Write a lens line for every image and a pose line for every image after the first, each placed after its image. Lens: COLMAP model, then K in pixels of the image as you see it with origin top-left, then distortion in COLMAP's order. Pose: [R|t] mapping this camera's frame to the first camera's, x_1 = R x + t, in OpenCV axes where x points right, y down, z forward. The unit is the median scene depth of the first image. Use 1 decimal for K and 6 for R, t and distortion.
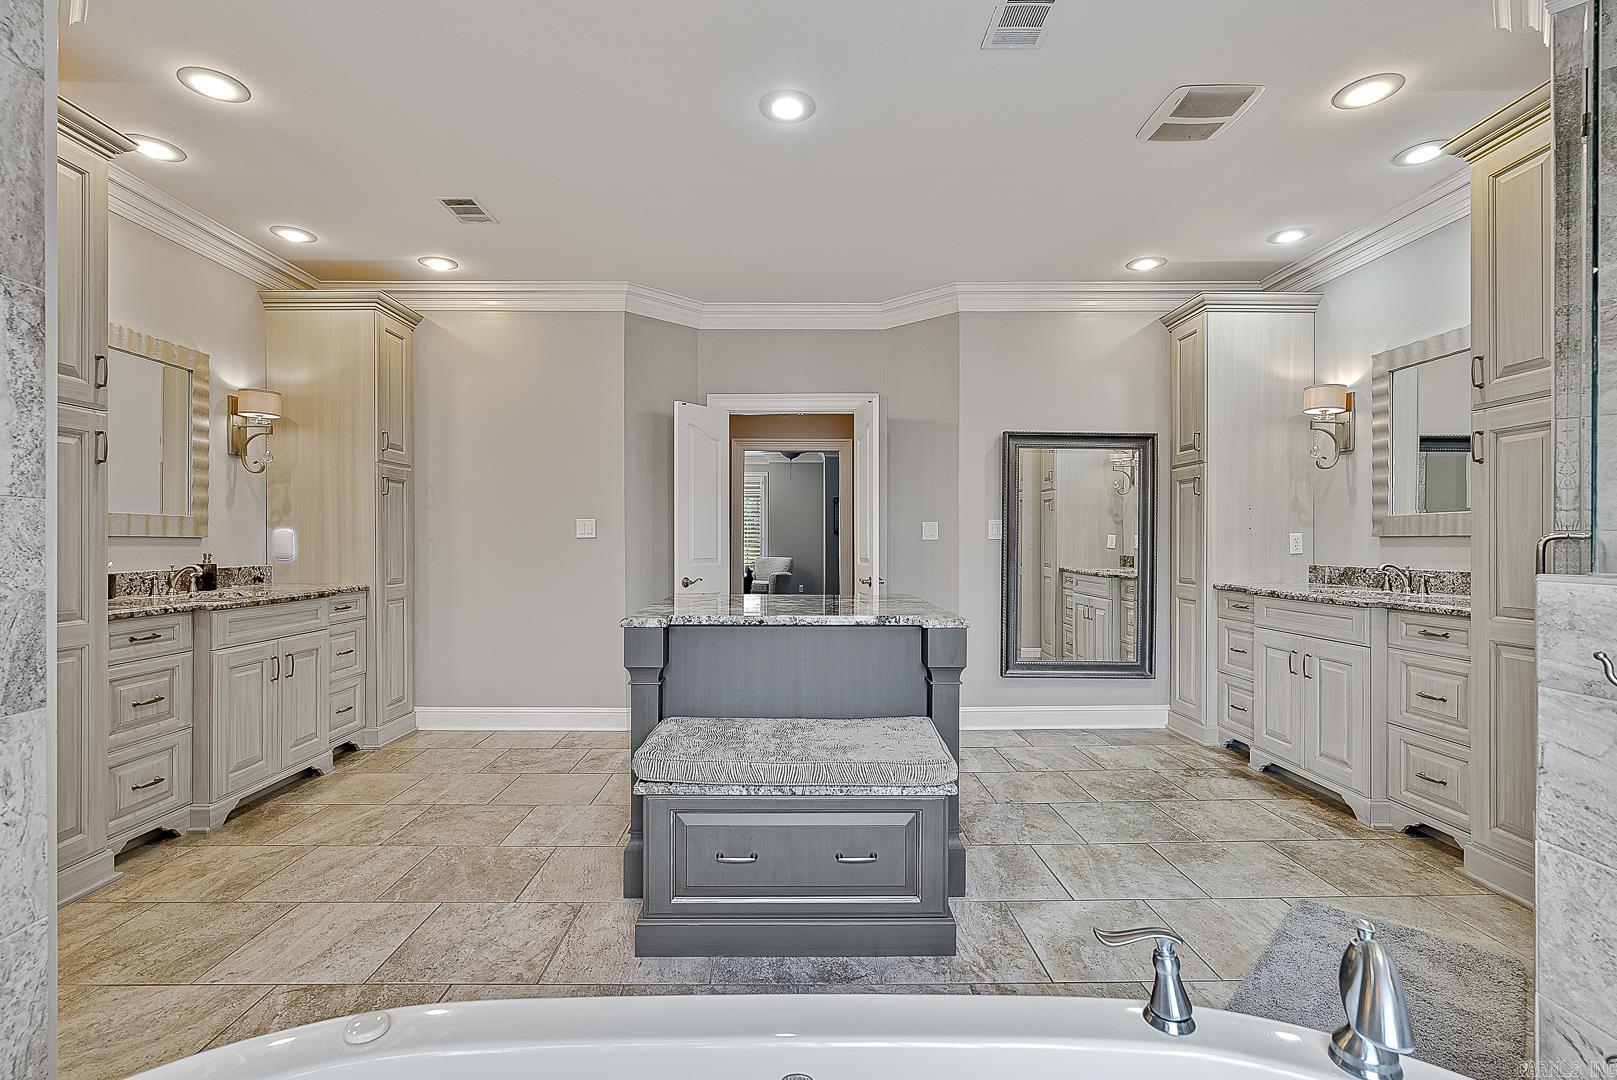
lens RADIAL K [[753.2, 0, 804.6], [0, 753.2, 544.5], [0, 0, 1]] dist [-0.004950, 0.002414]
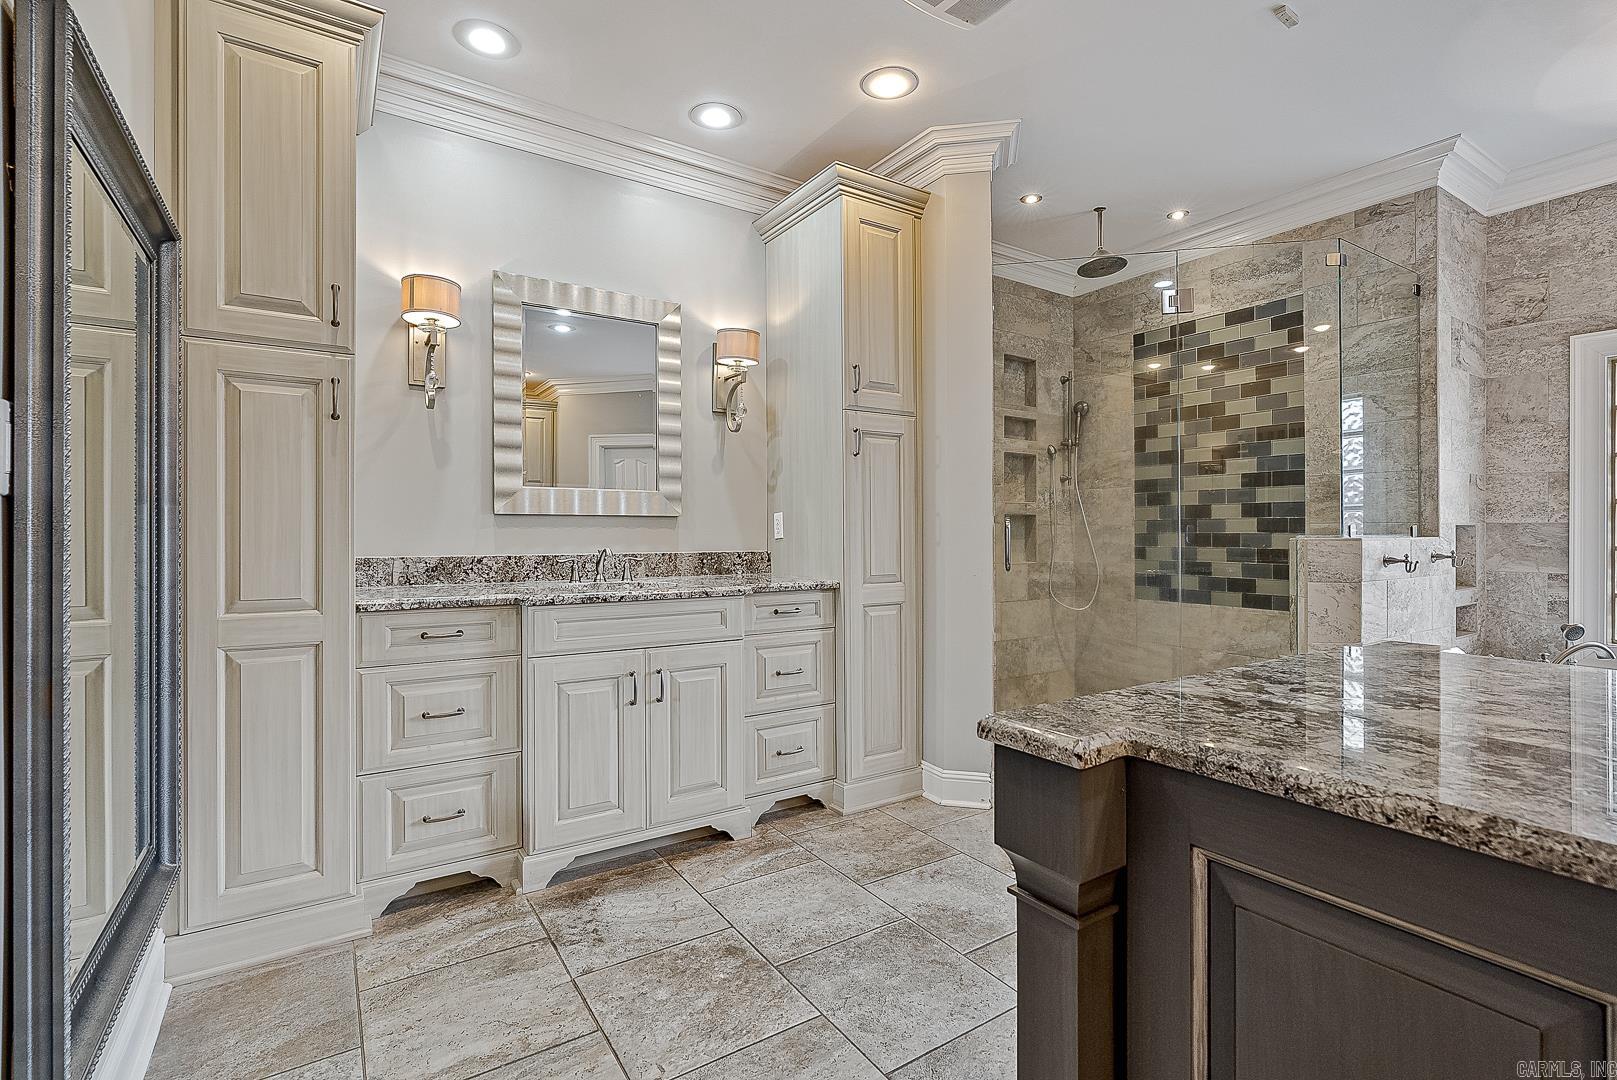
lens RADIAL K [[753.2, 0, 813.0], [0, 753.2, 531.3], [0, 0, 1]] dist [-0.004950, 0.002414]
pose [[-0.541210, -0.003532, 0.840880, -0.043568], [-0.001002, 0.999993, 0.003556, 0.004478], [-0.840887, 0.001082, -0.541210, 1.280714]]
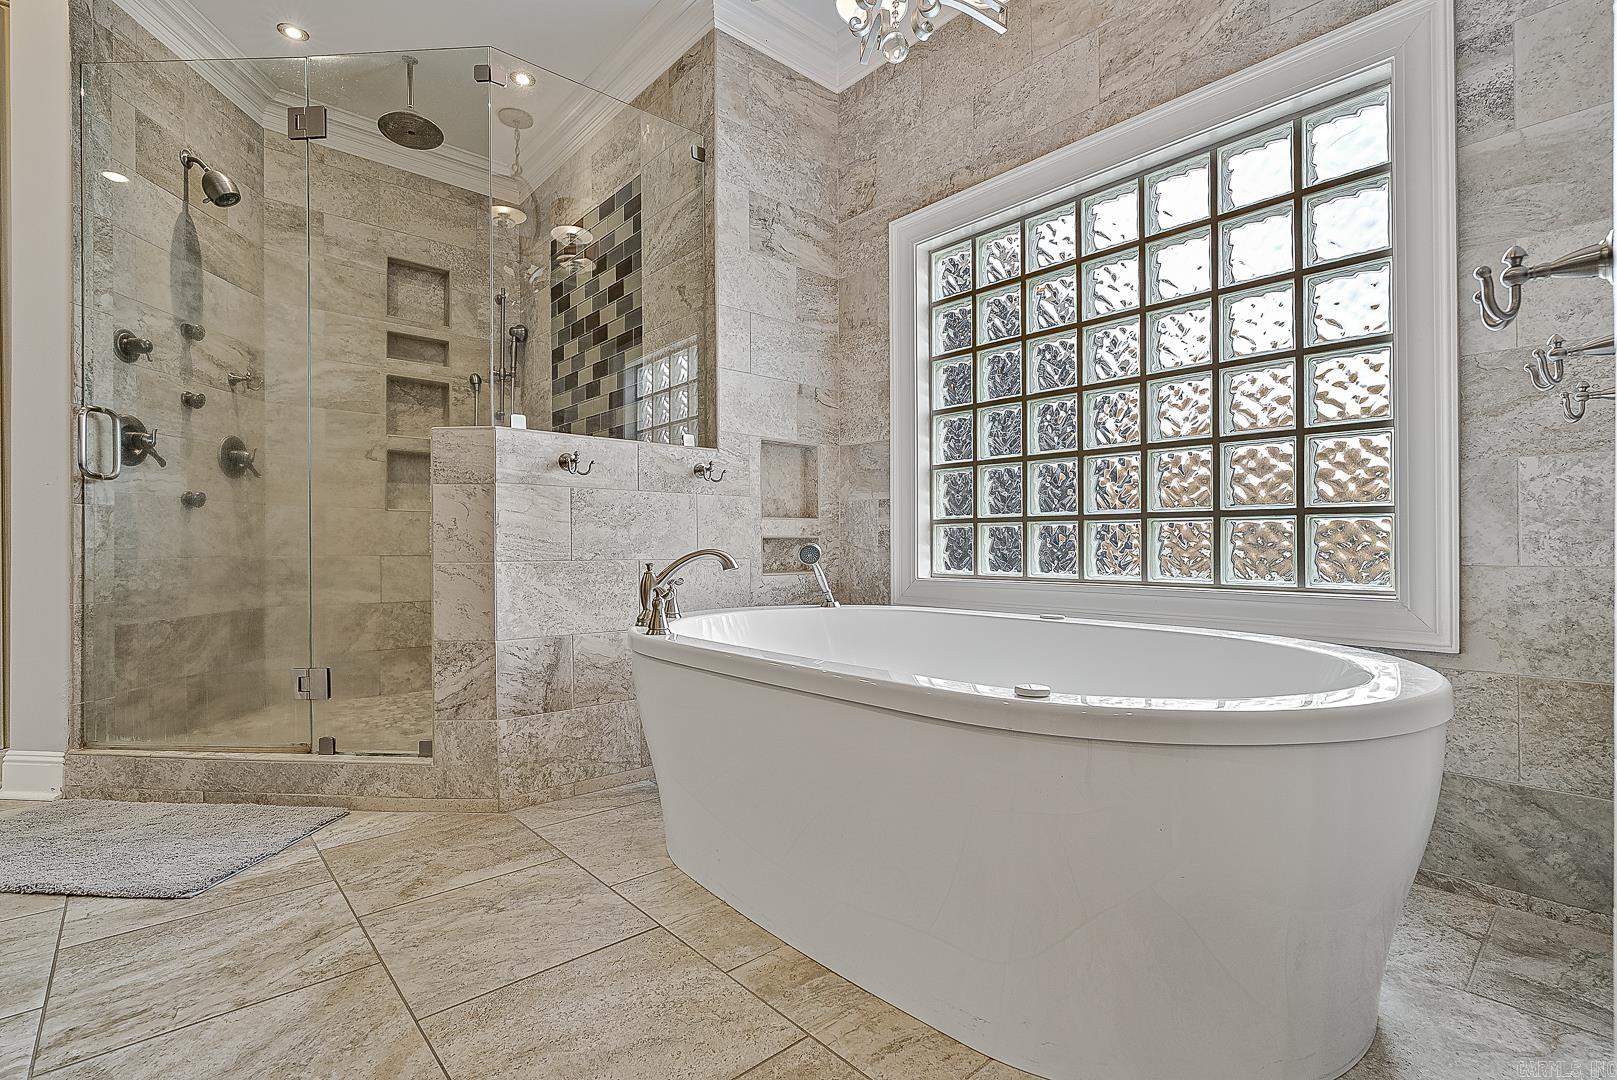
lens RADIAL K [[753.2, 0, 807.8], [0, 753.2, 541.1], [0, 0, 1]] dist [-0.004950, 0.002414]
pose [[-0.651580, 0.003325, 0.758572, -0.333430], [-0.000413, 0.999989, -0.004738, 0.114495], [-0.758580, -0.003401, -0.651572, 0.544143]]
